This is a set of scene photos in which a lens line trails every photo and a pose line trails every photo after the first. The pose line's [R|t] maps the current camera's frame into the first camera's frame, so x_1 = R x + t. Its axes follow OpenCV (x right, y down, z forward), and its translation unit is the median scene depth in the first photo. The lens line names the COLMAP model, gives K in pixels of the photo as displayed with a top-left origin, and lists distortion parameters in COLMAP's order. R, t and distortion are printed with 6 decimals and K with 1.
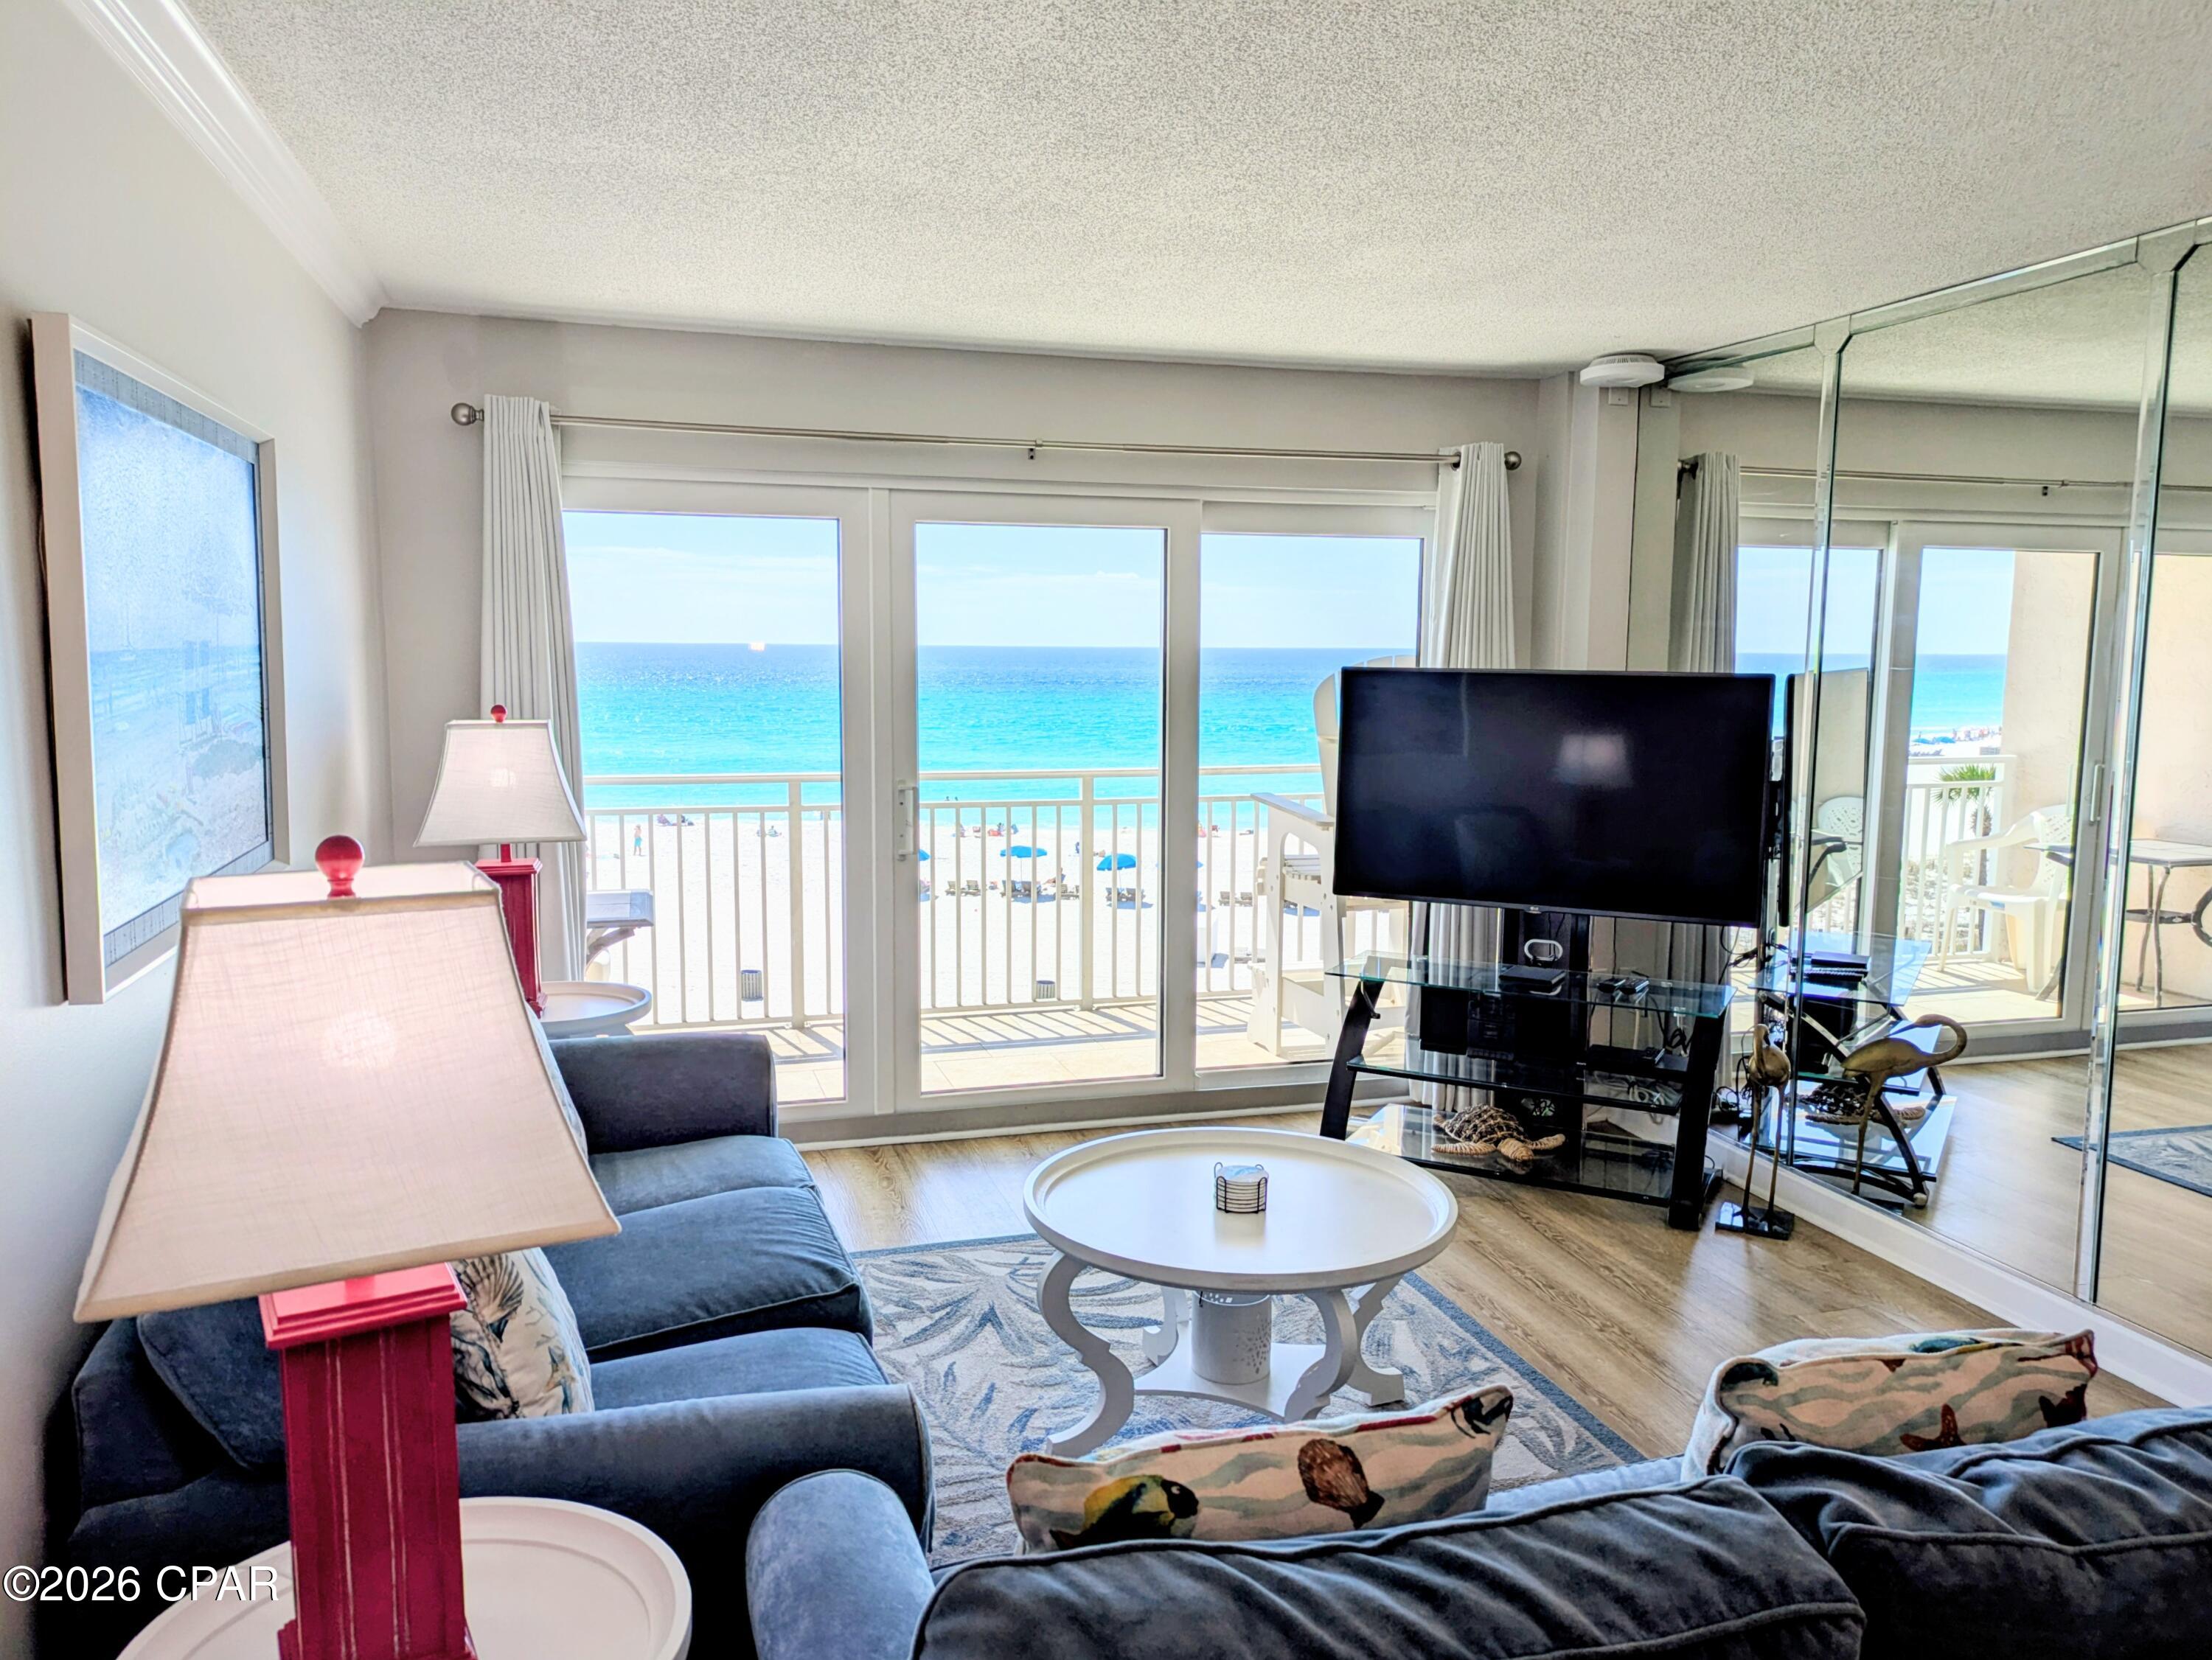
lens RADIAL K [[1611.0, 0, 1097.0], [0, 1611.0, 832.3], [0, 0, 1]] dist [0.071493, -0.069142]
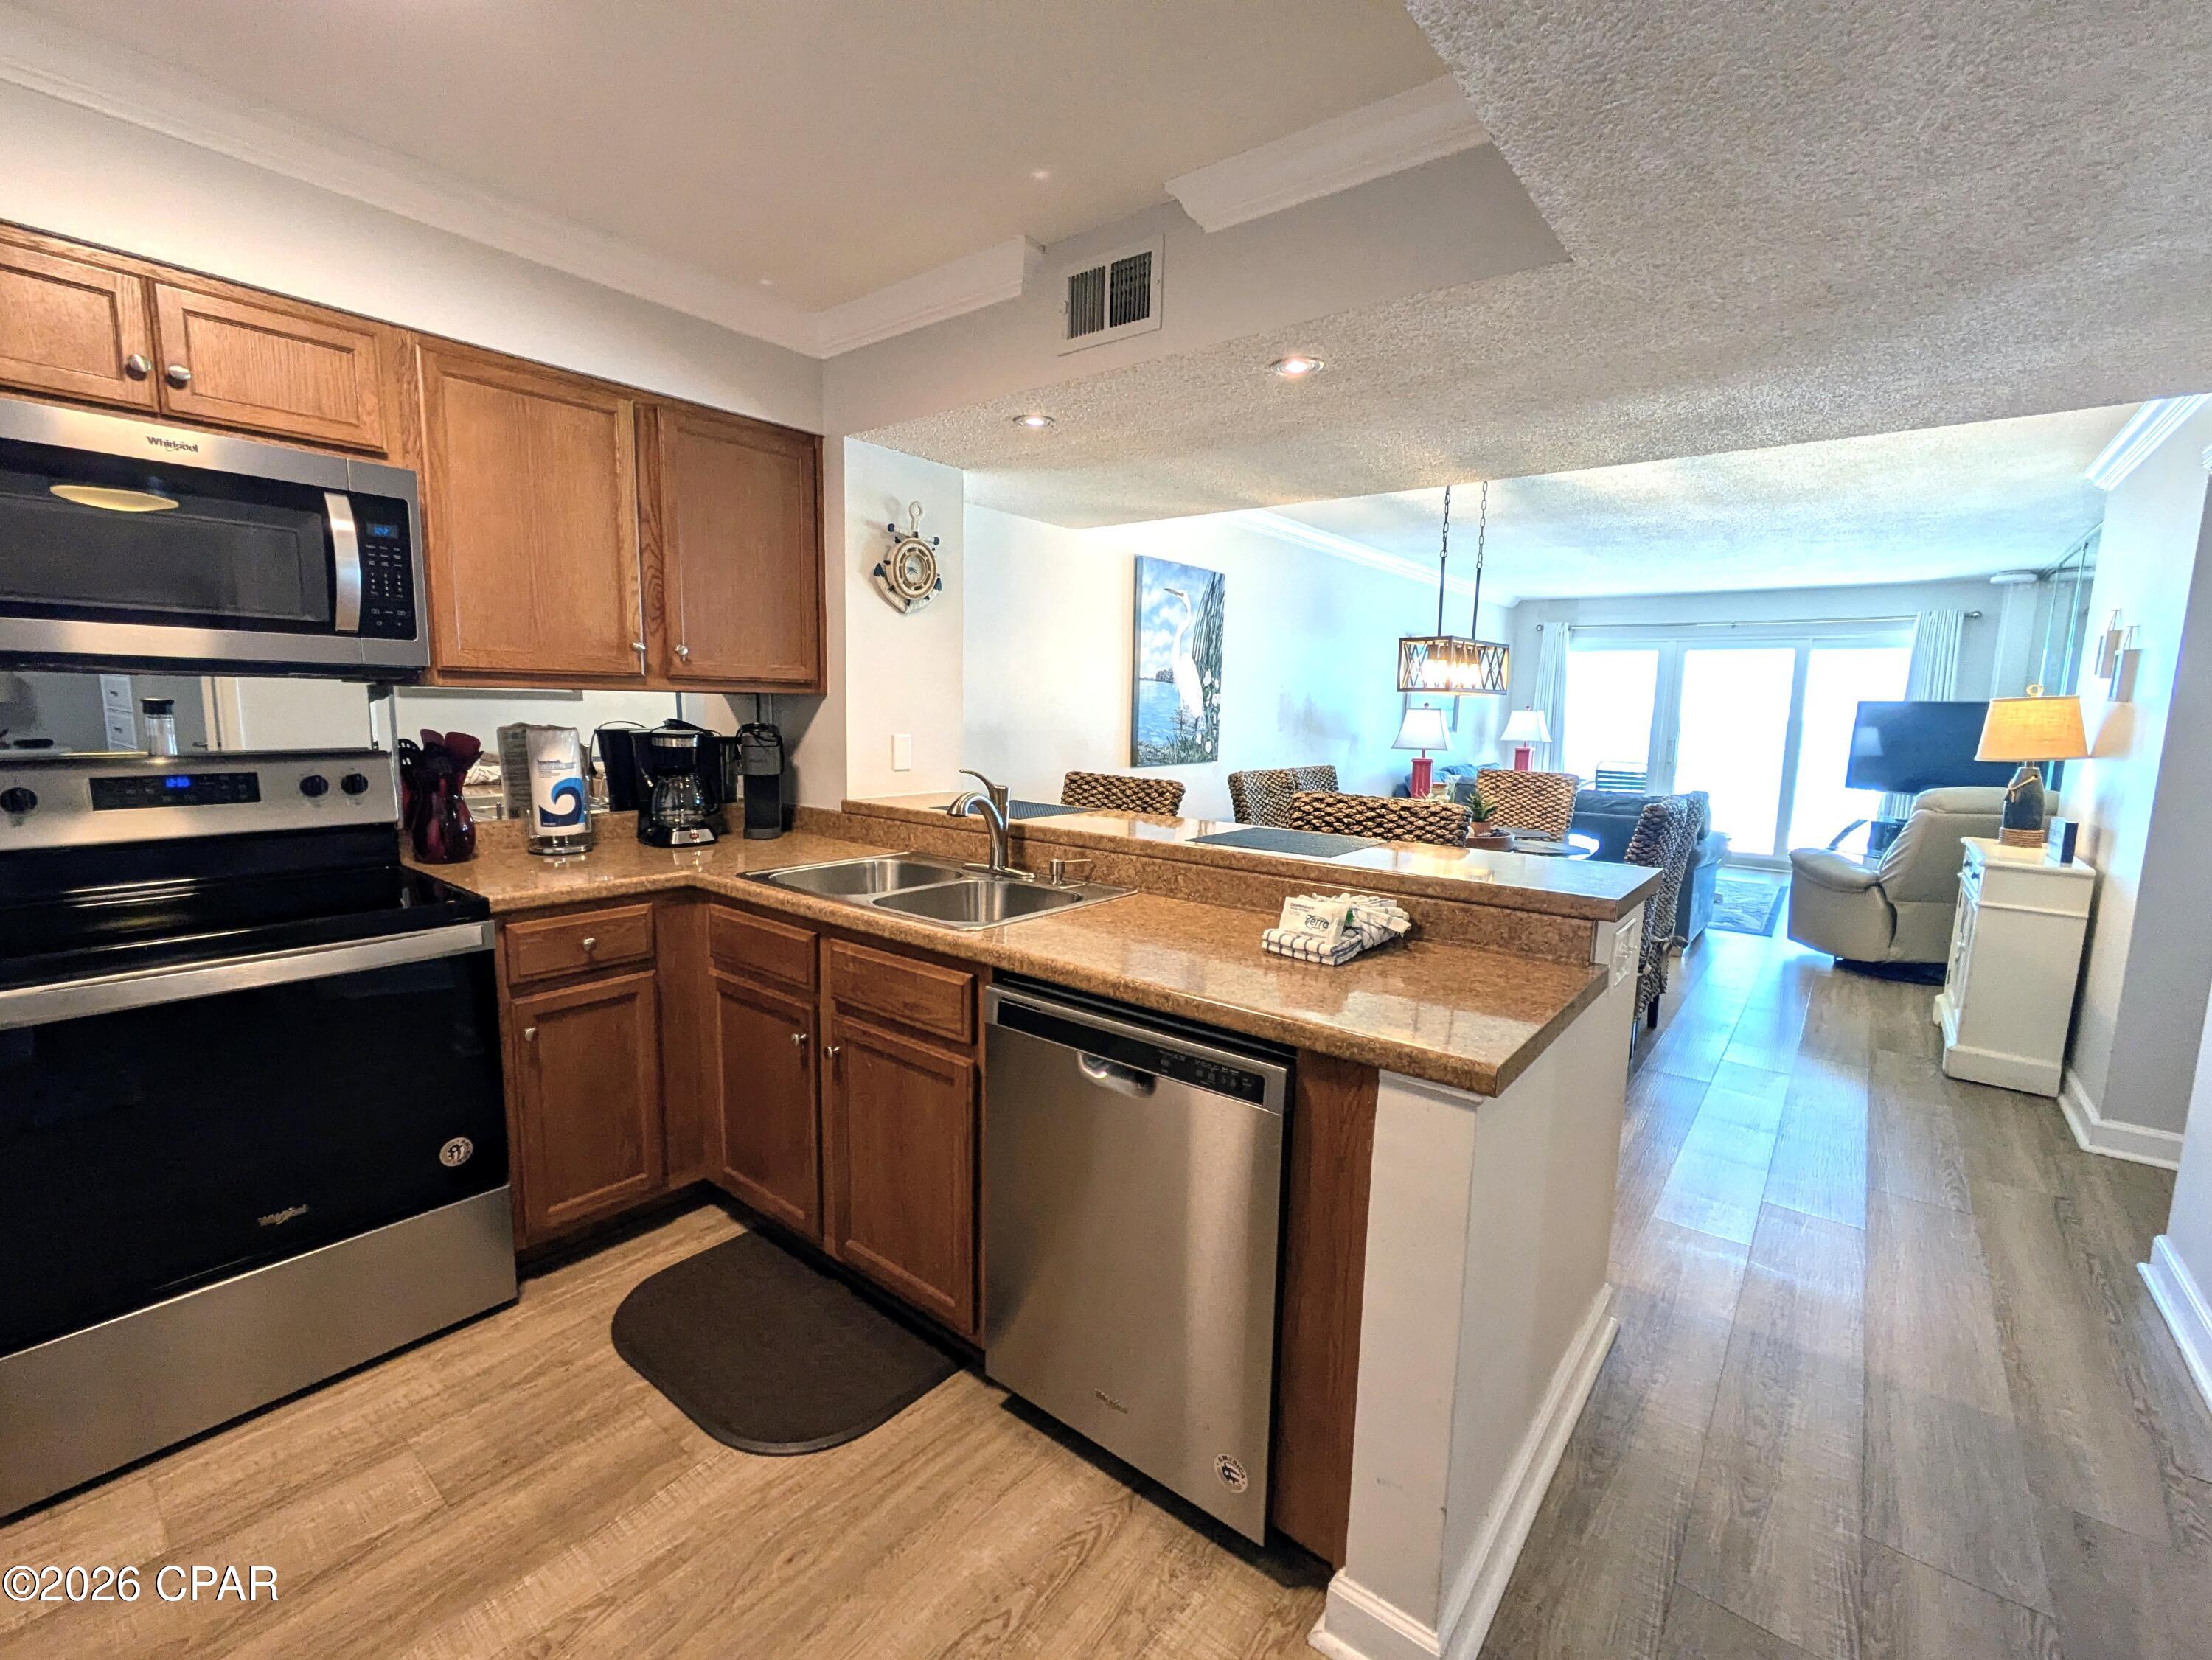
lens RADIAL K [[953.6, 0, 1106.0], [0, 953.6, 830.0], [0, 0, 1]] dist [-0.001768, -0.000369]
pose [[0.576202, 0.113220, -0.809427, 0.748240], [-0.113950, 0.991814, 0.057615, 0.160633], [0.809325, 0.059036, 0.584387, -0.899164]]
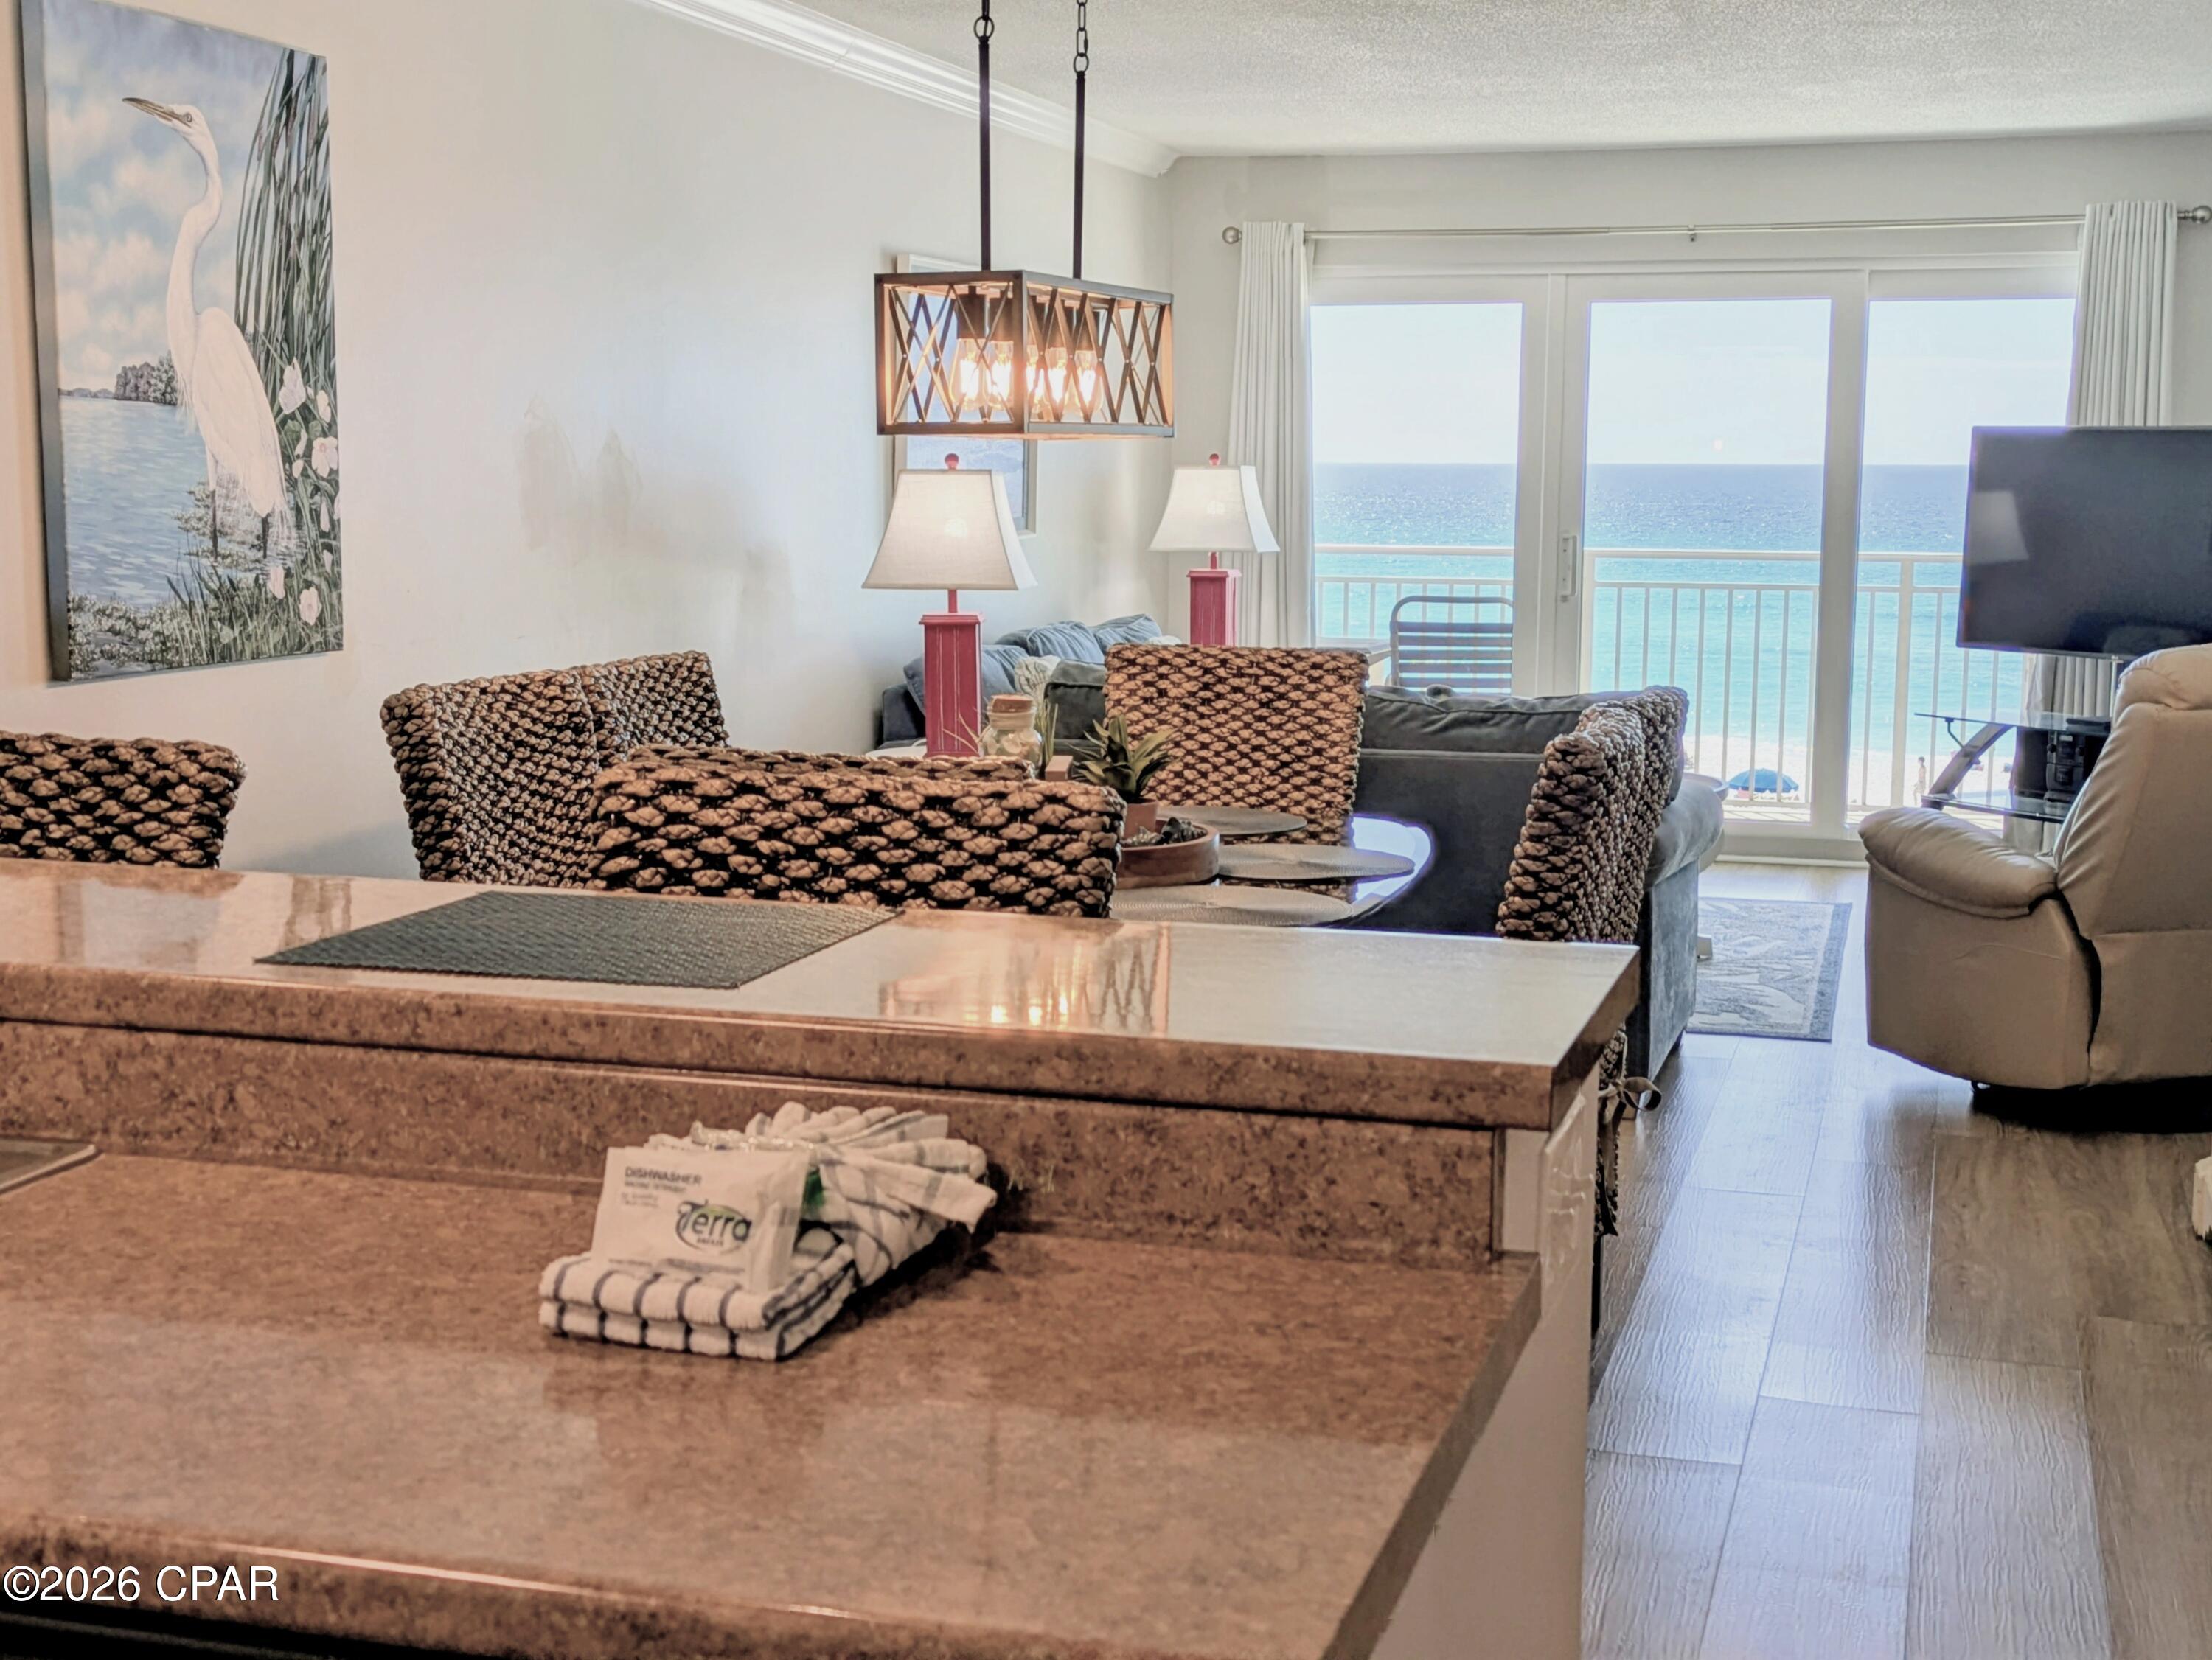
lens RADIAL K [[2826.0, 0, 1088.5], [0, 2826.0, 832.9], [0, 0, 1]] dist [0.080588, -0.087139]
pose [[0.835317, 0.071703, -0.545072, 0.723228], [-0.066574, 0.997355, 0.029176, 0.148959], [0.545722, 0.011916, 0.837881, -0.879117]]
